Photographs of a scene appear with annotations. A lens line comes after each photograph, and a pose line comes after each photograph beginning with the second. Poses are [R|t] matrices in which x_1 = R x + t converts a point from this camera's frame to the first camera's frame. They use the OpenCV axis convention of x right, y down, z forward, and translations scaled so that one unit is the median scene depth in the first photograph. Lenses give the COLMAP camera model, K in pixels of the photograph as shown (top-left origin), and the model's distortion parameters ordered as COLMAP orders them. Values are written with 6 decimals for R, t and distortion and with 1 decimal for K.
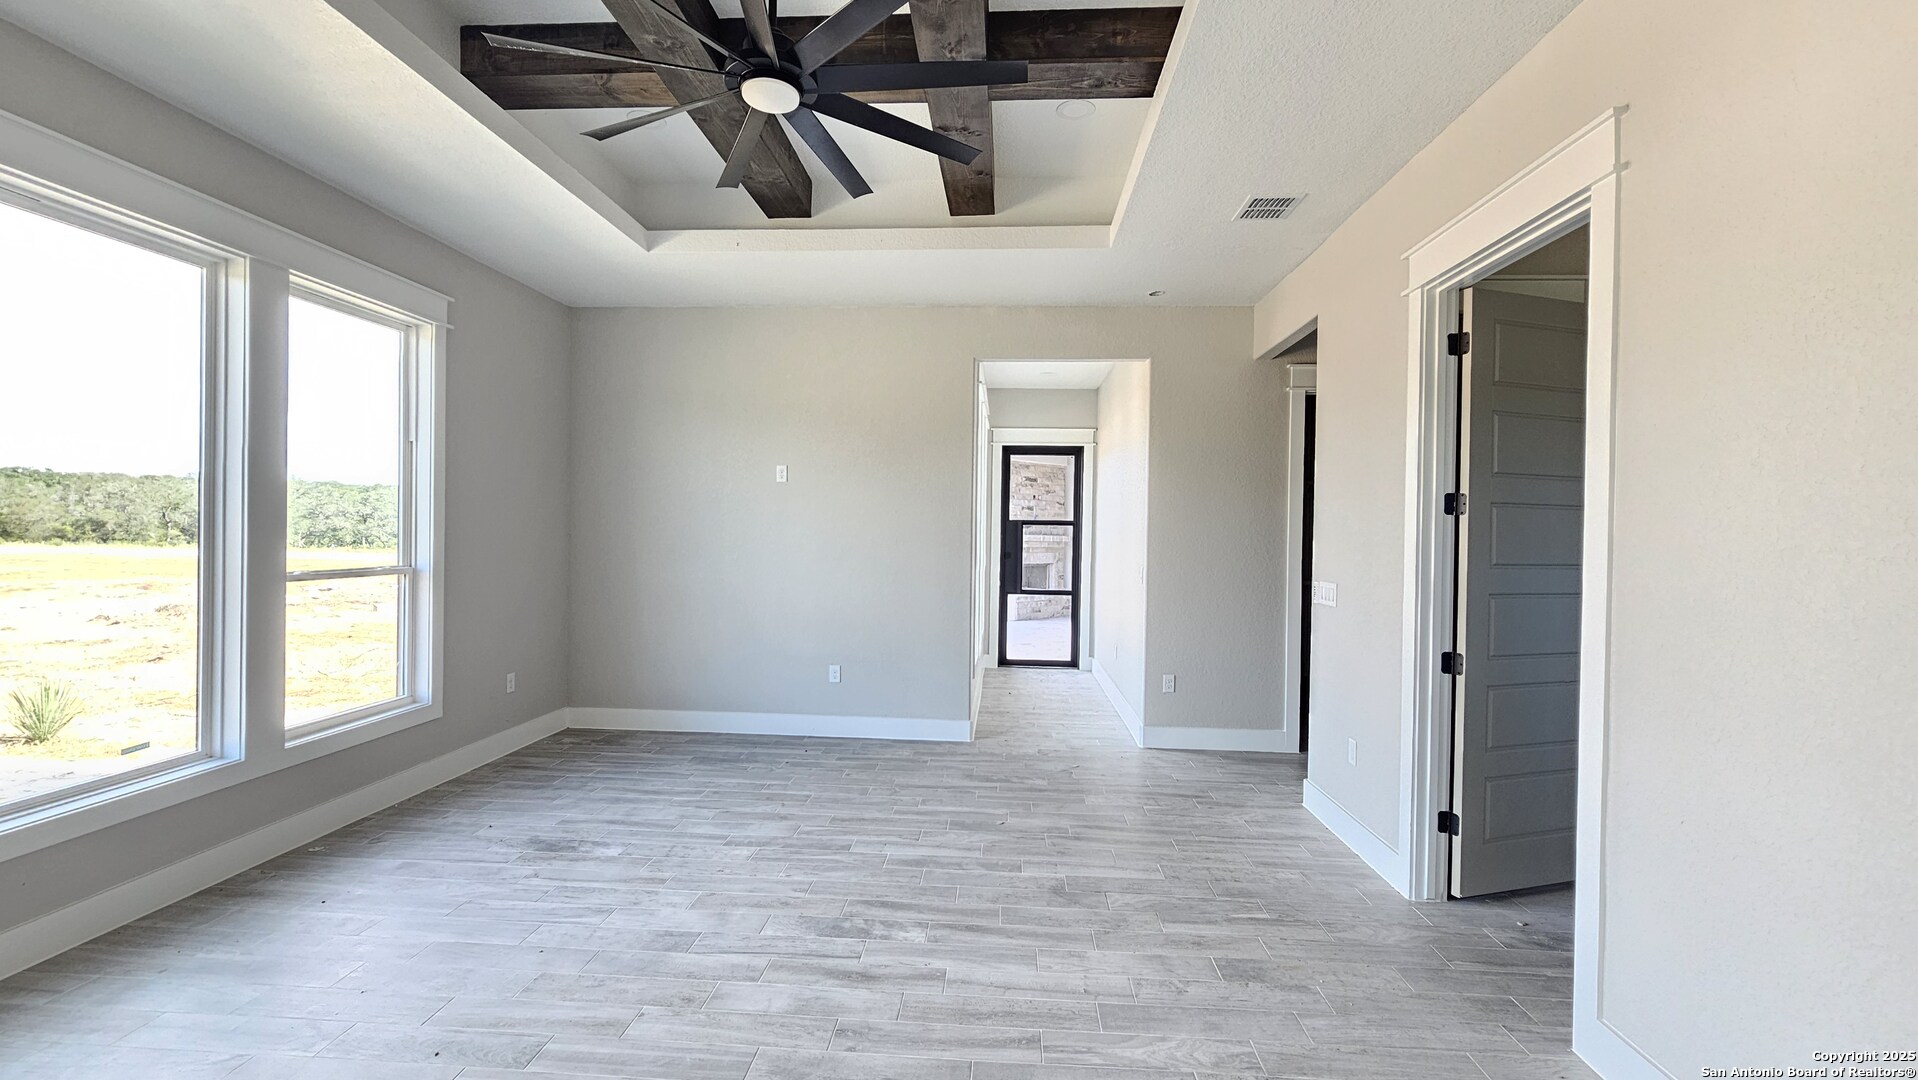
lens RADIAL K [[787.2, 0, 946.6], [0, 787.2, 532.9], [0, 0, 1]] dist [0.002175, -0.000718]
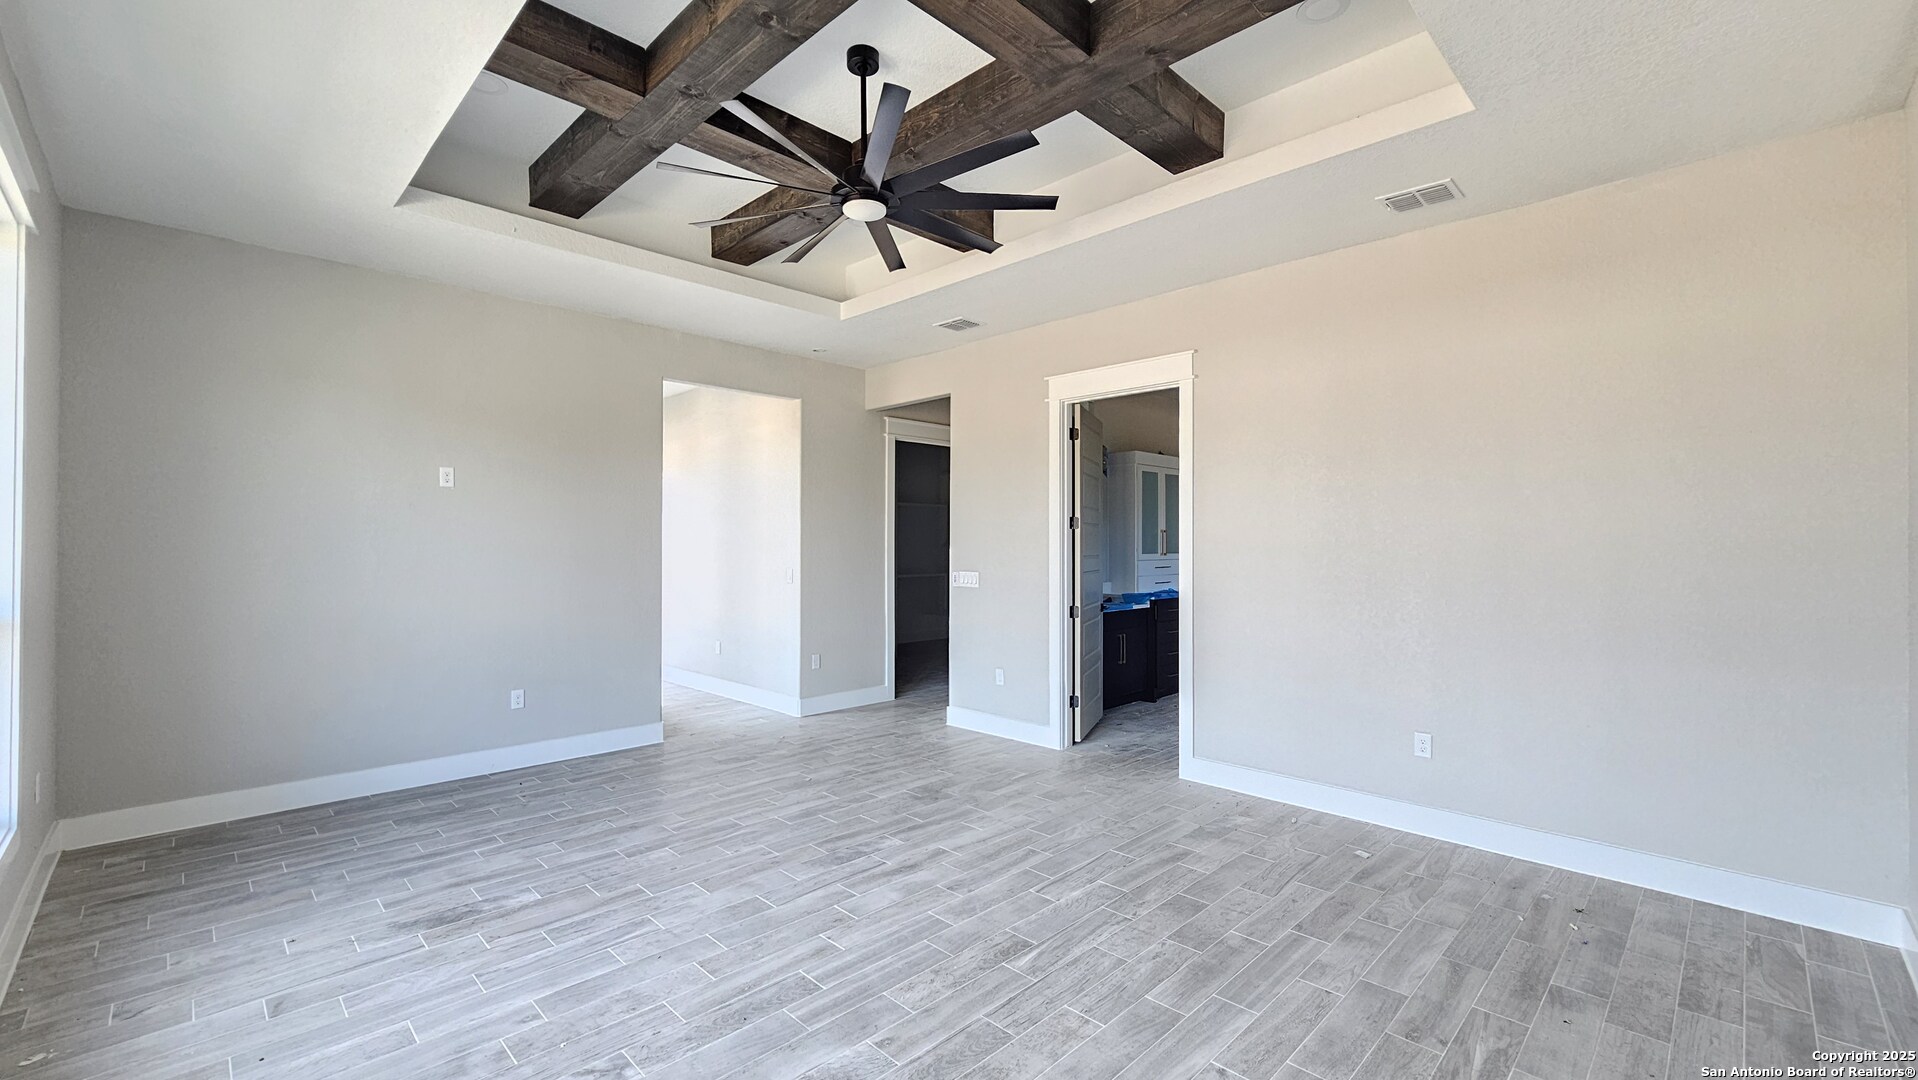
lens RADIAL K [[787.2, 0, 953.1], [0, 787.2, 535.4], [0, 0, 1]] dist [0.002175, -0.000718]
pose [[0.656182, -0.006060, 0.754578, -0.729165], [0.009329, 0.999956, -0.000082, -0.009335], [-0.754545, 0.007093, 0.656210, 0.025210]]
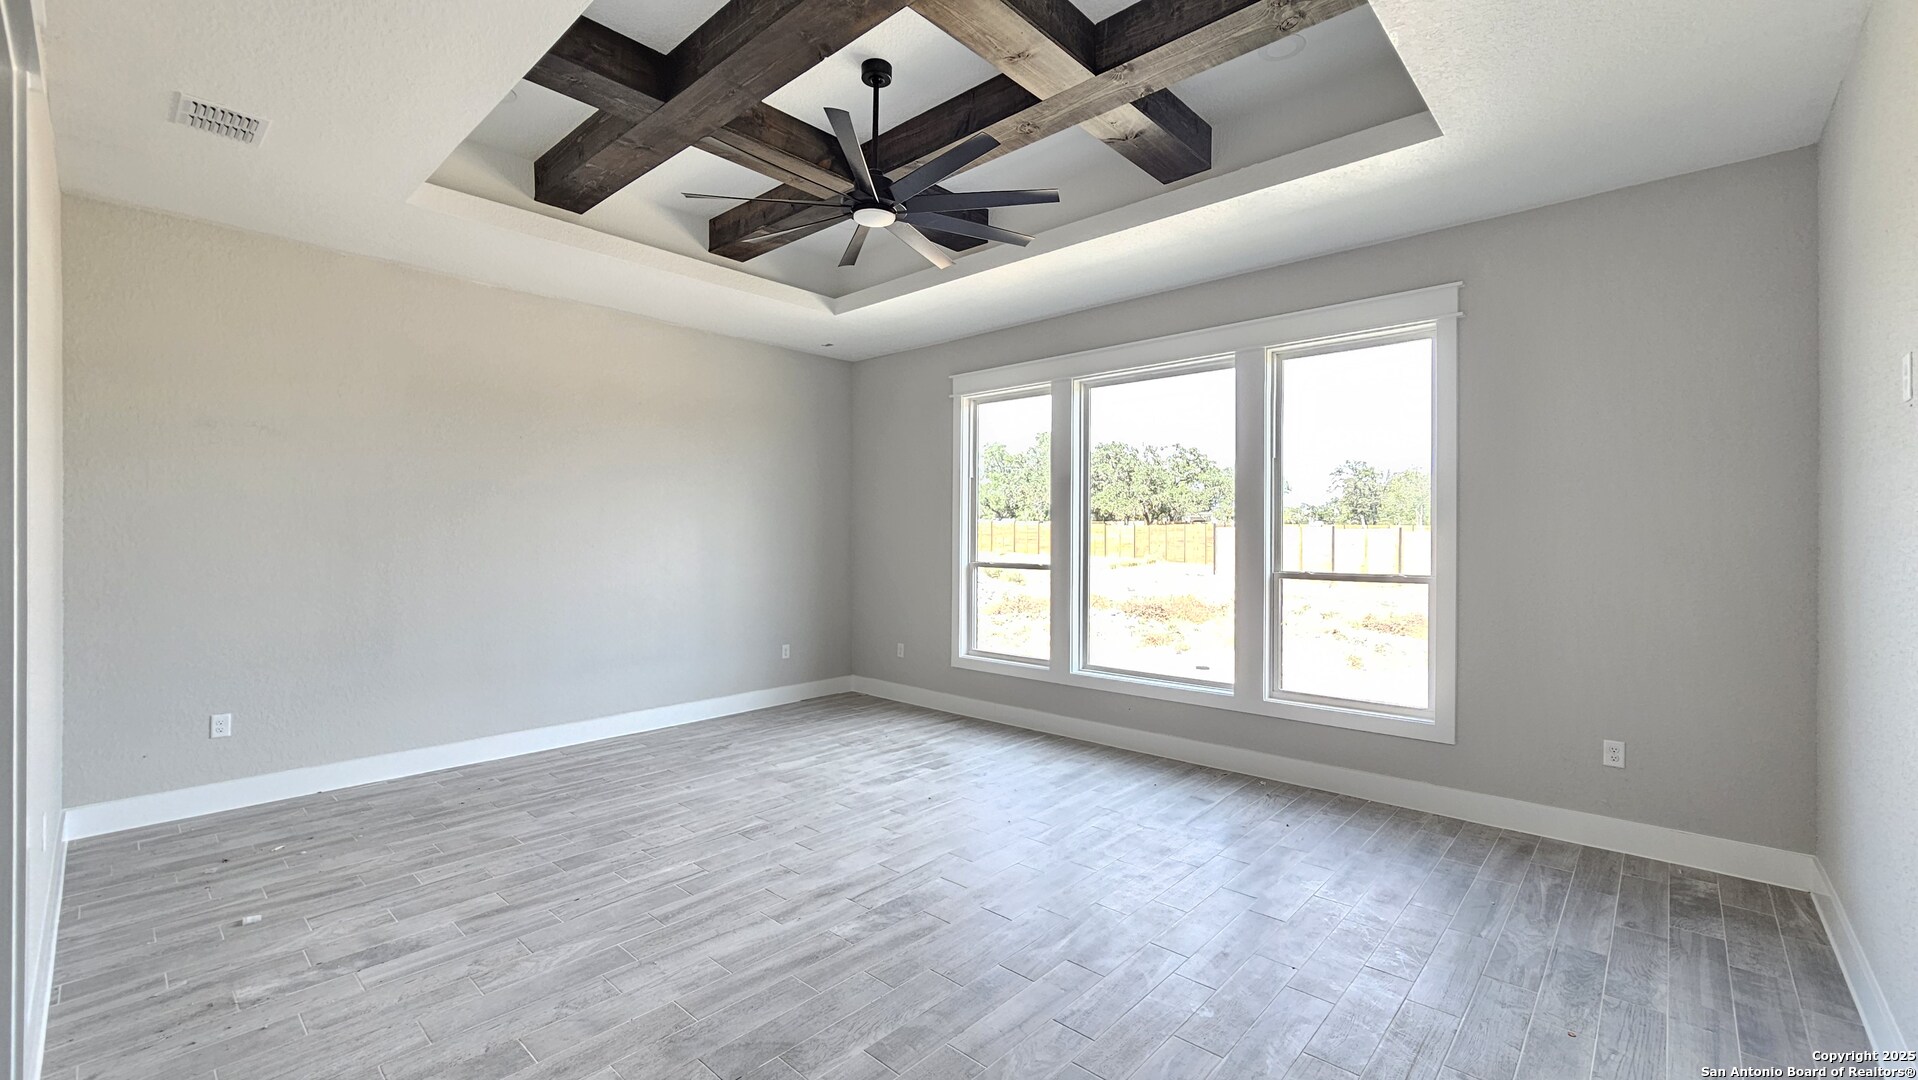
lens RADIAL K [[787.2, 0, 960.3], [0, 787.2, 536.3], [0, 0, 1]] dist [0.002175, -0.000718]
pose [[-0.613109, -0.014225, -0.789870, 0.502203], [-0.011766, 0.999891, -0.008875, 0.008805], [0.789911, 0.003852, -0.613210, 1.290668]]
